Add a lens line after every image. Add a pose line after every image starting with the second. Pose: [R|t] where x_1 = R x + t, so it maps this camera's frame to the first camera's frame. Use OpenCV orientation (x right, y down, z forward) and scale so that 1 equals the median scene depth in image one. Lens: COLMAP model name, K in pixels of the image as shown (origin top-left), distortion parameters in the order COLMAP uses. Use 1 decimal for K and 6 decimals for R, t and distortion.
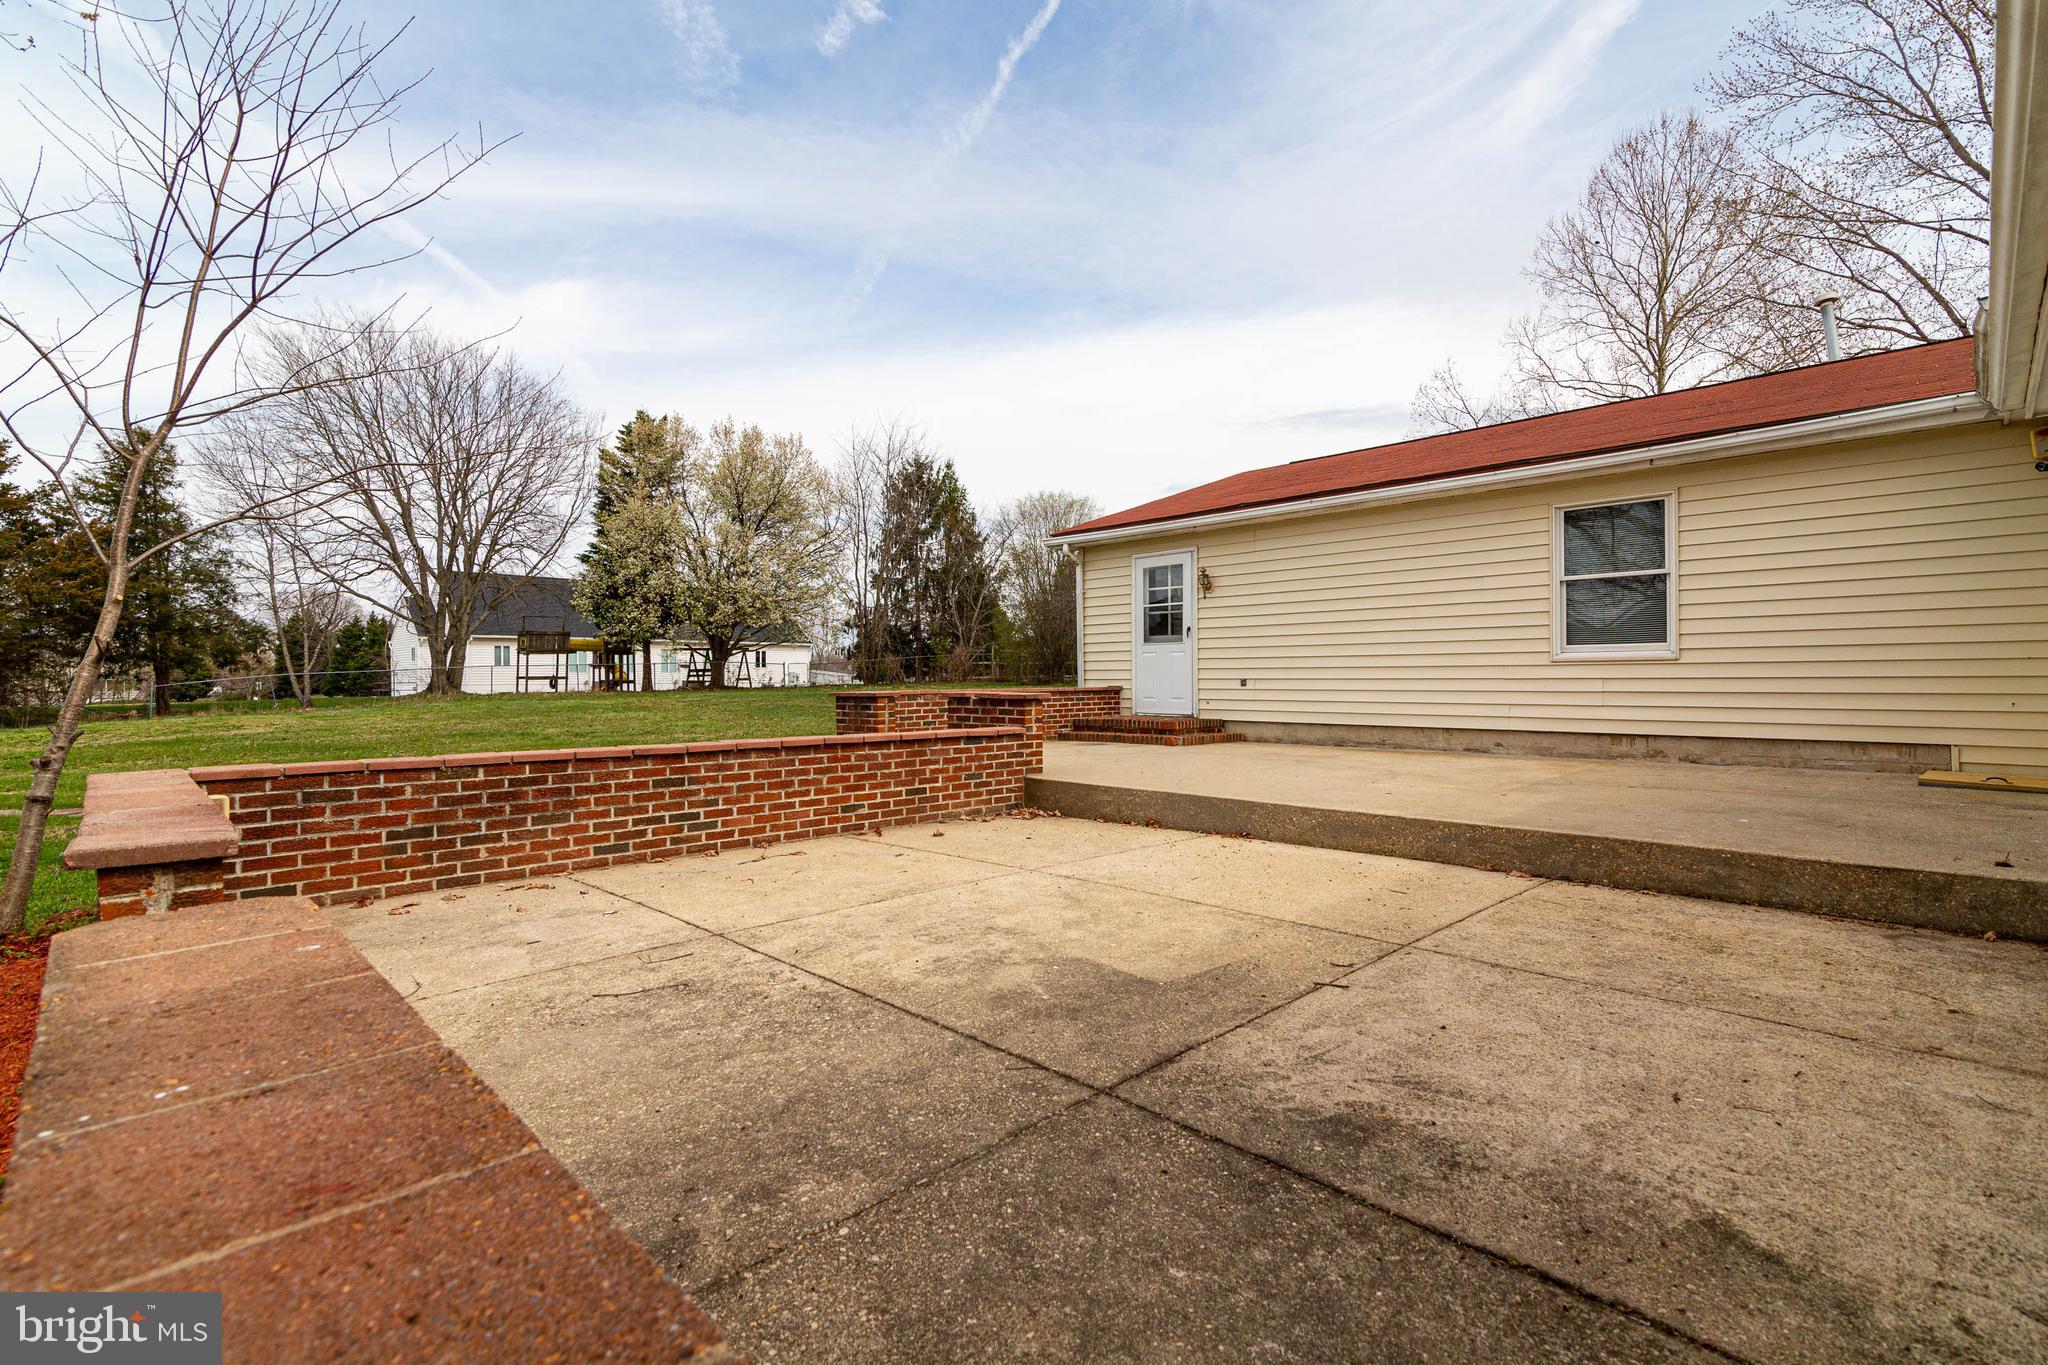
lens RADIAL K [[931.8, 0, 1036.2], [0, 931.8, 677.2], [0, 0, 1]] dist [-0.001908, 0.000453]
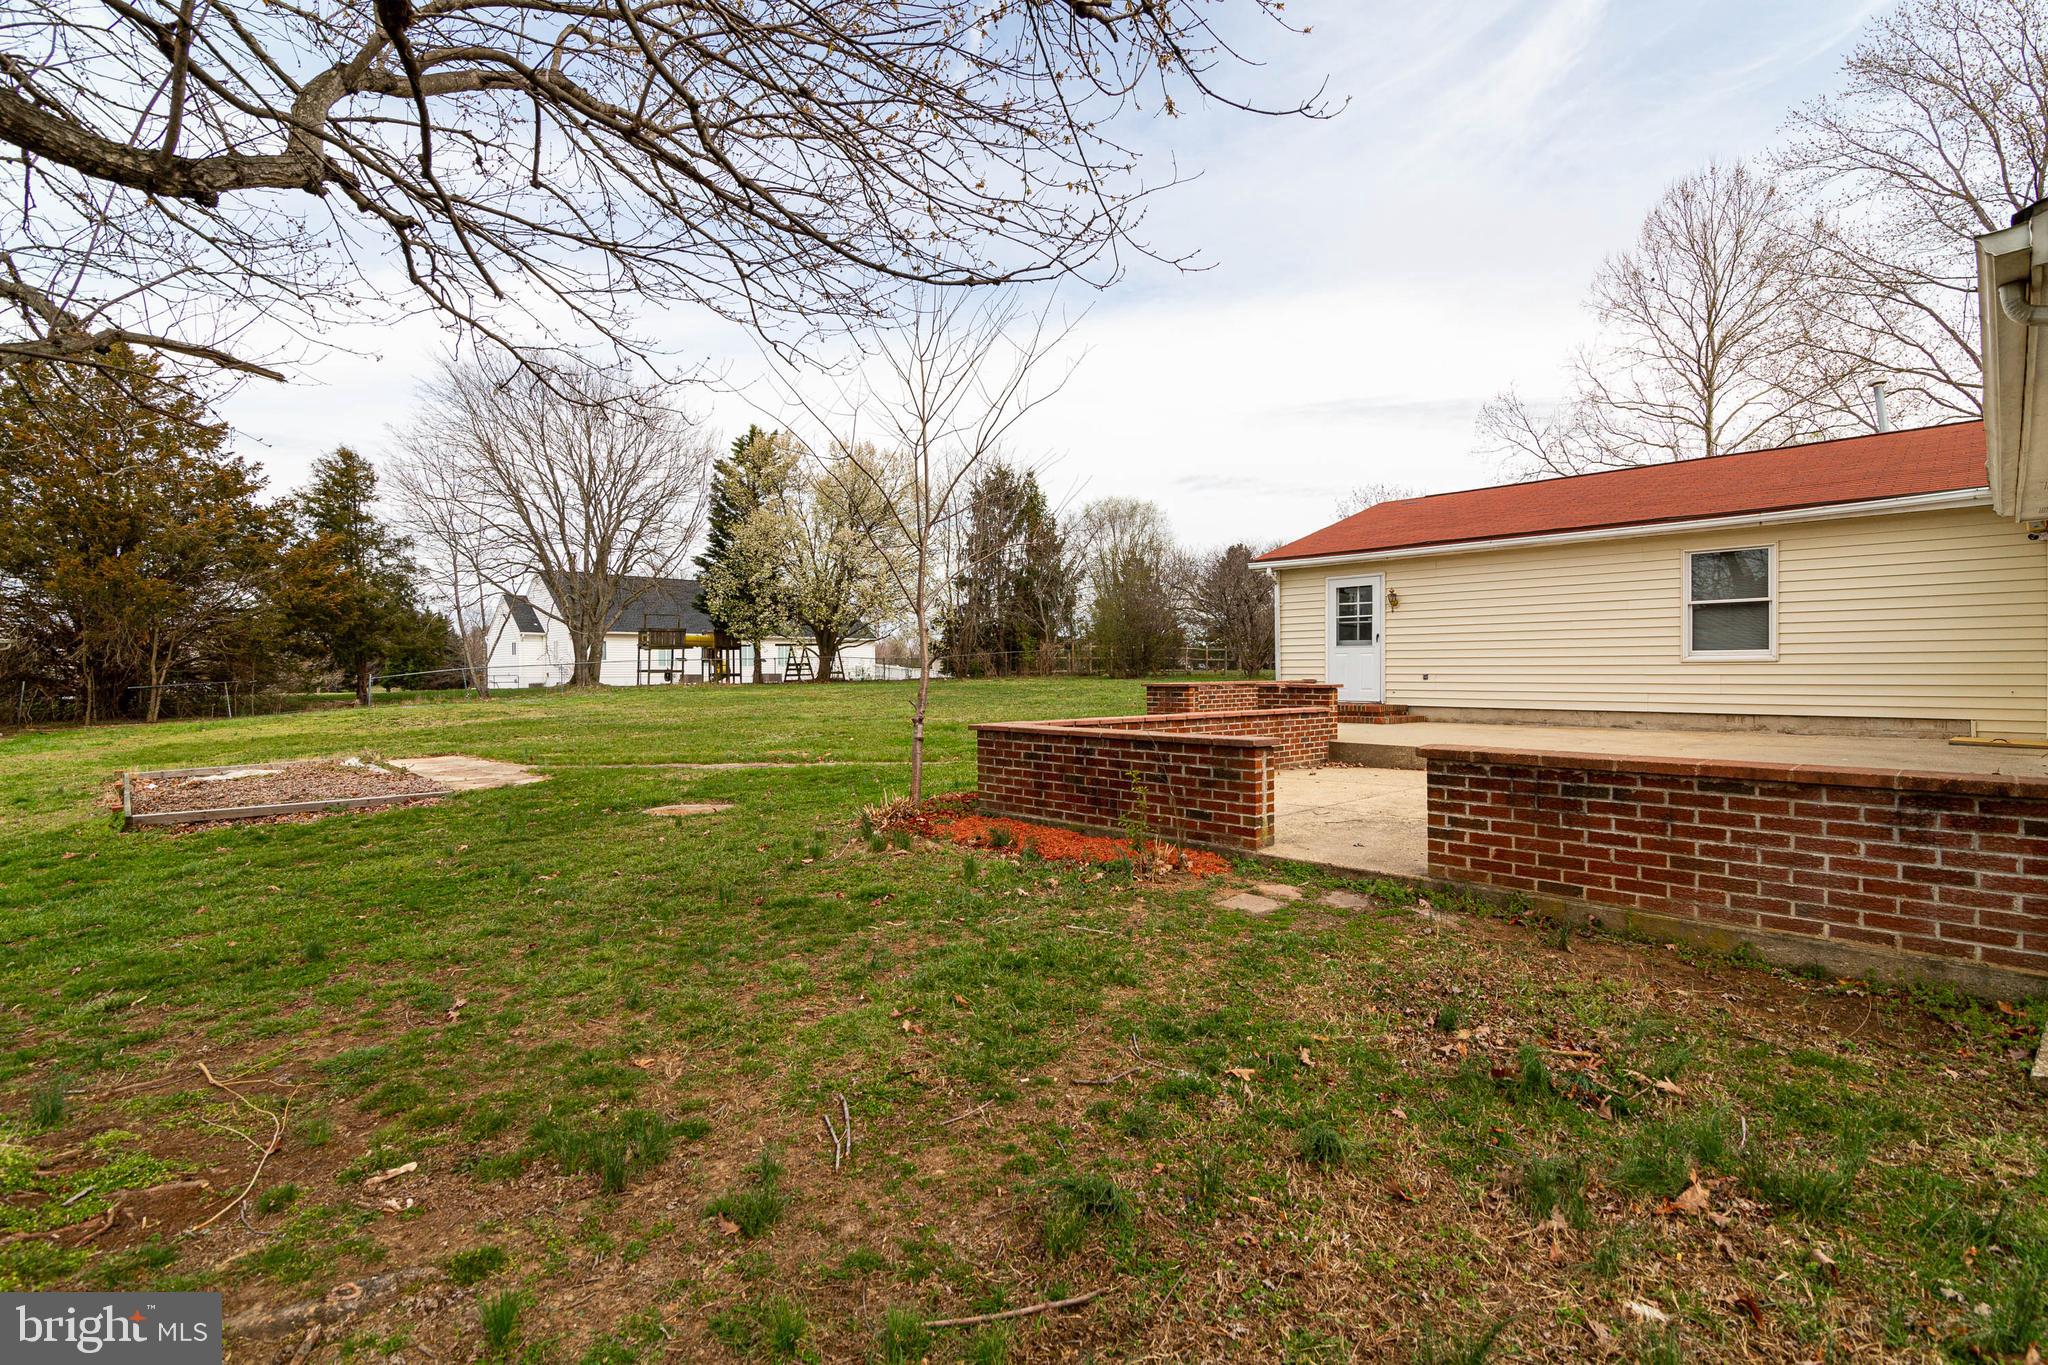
lens RADIAL K [[930.8, 0, 1035.4], [0, 930.8, 677.2], [0, 0, 1]] dist [0.000030, 0.000443]
pose [[0.999910, 0.001466, -0.013309, -0.123277], [-0.001370, 0.999973, 0.007188, -0.001000], [0.013319, -0.007169, 0.999886, -0.126816]]
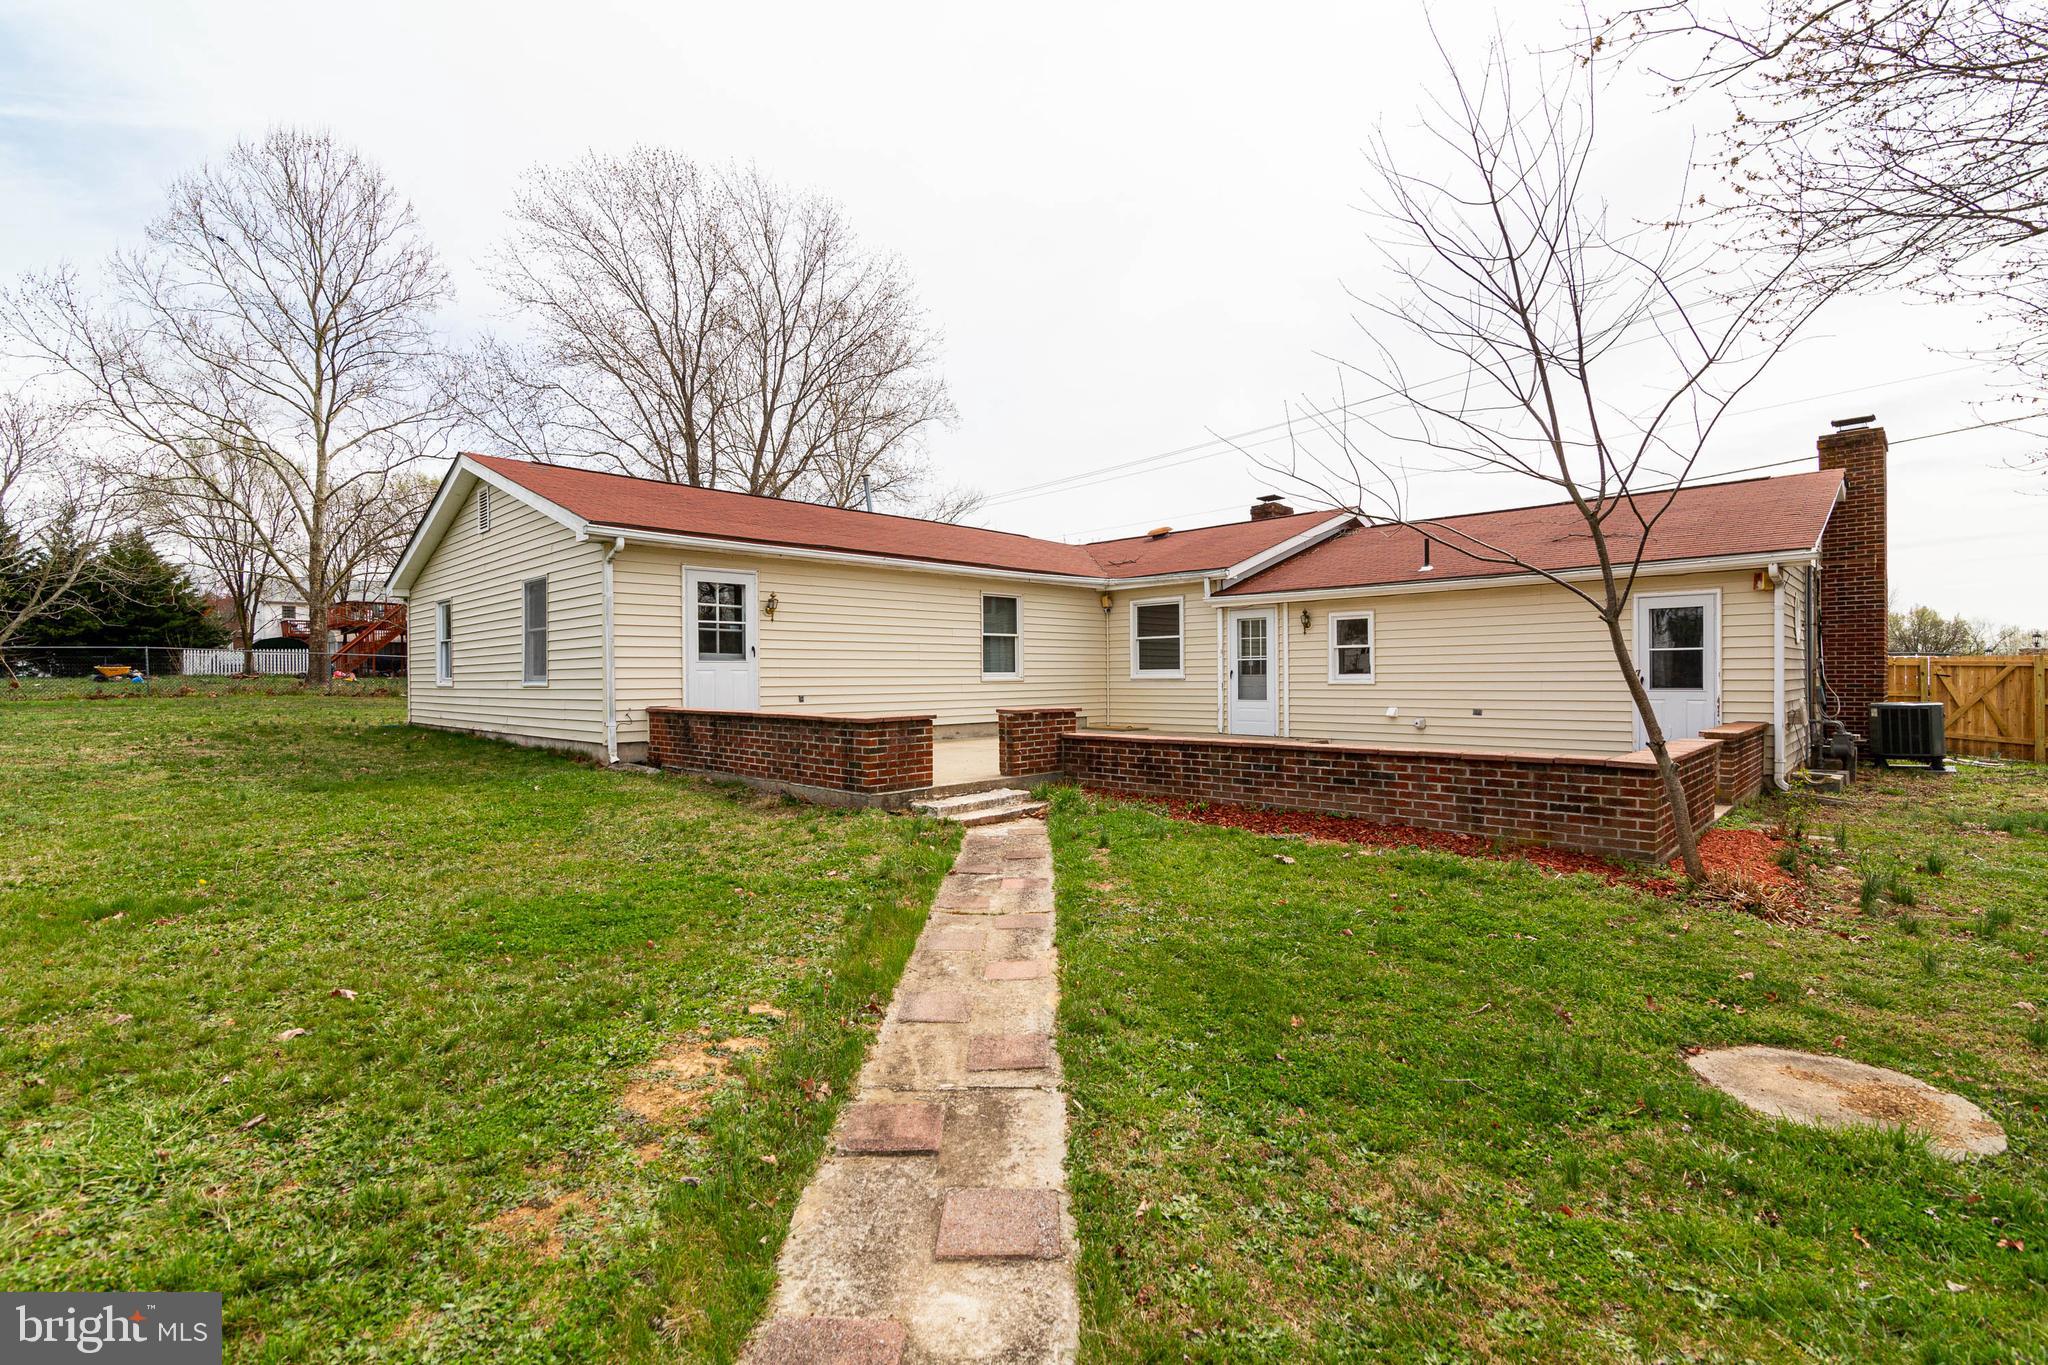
lens RADIAL K [[923.8, 0, 1009.7], [0, 923.8, 679.8], [0, 0, 1]] dist [-0.000020, -0.000223]
pose [[-0.012060, 0.002341, 0.999925, -0.364178], [0.005709, 0.999981, -0.002273, -0.005332], [-0.999911, 0.005681, -0.012073, 0.302164]]
